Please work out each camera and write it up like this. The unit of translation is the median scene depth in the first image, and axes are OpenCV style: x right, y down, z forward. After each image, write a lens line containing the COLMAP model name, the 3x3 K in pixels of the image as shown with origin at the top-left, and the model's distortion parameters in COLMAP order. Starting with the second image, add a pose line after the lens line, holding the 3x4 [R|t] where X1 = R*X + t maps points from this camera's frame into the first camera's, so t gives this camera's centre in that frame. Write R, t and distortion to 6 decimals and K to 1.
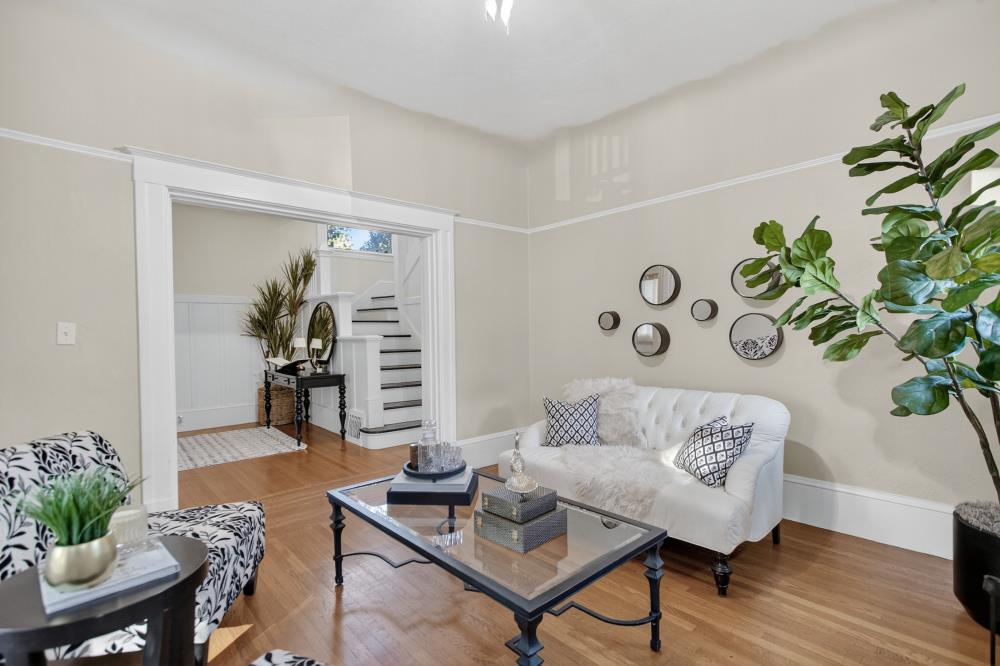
lens RADIAL K [[458.8, 0, 503.9], [0, 458.8, 341.0], [0, 0, 1]] dist [-0.001319, -0.000076]
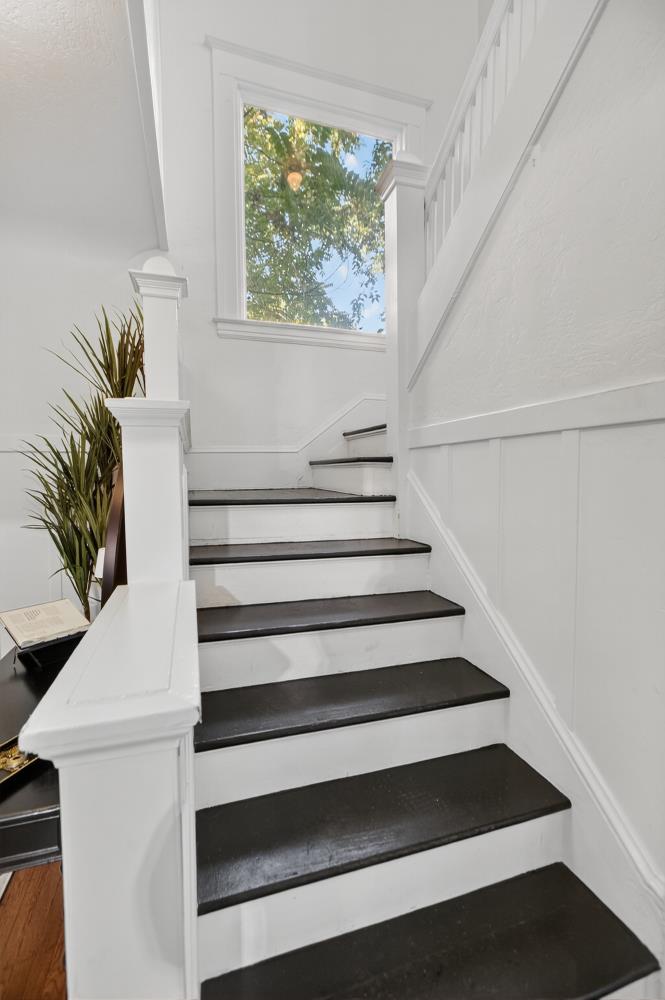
lens RADIAL K [[458.8, 0, 324.2], [0, 458.8, 501.5], [0, 0, 1]] dist [-0.001319, -0.000076]
pose [[0.911322, 0.031735, -0.410468, -0.151336], [-0.014611, 0.998890, 0.044787, -0.060291], [0.411434, -0.034818, 0.910774, 0.733891]]
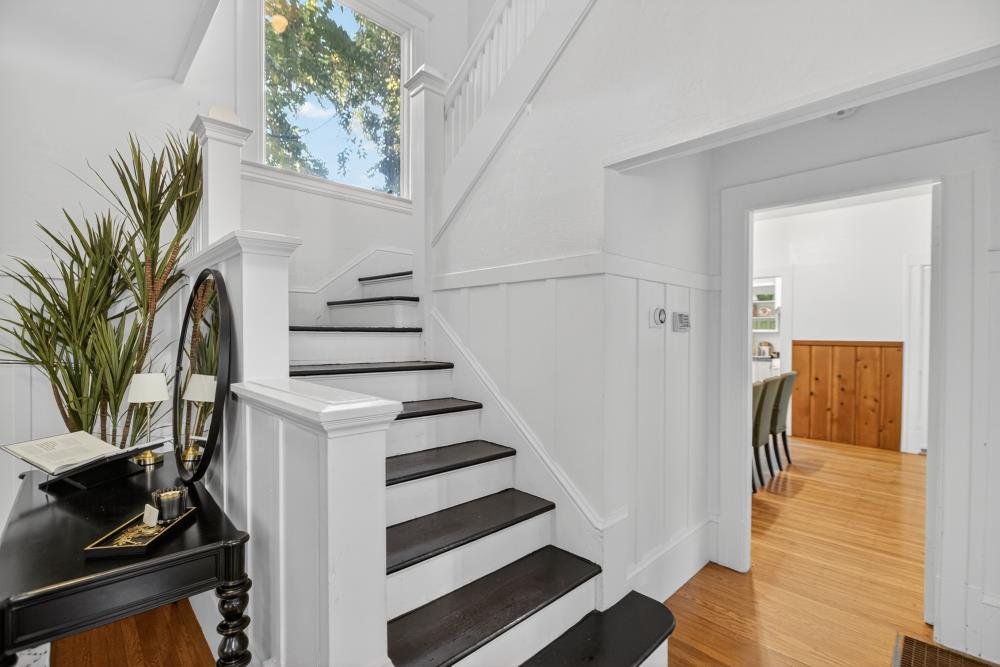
lens RADIAL K [[458.8, 0, 503.9], [0, 458.8, 341.5], [0, 0, 1]] dist [-0.001319, -0.000076]
pose [[0.999316, 0.021160, 0.030330, -0.181706], [-0.021179, 0.999776, 0.000315, -0.036465], [-0.030316, -0.000957, 0.999540, 0.622456]]
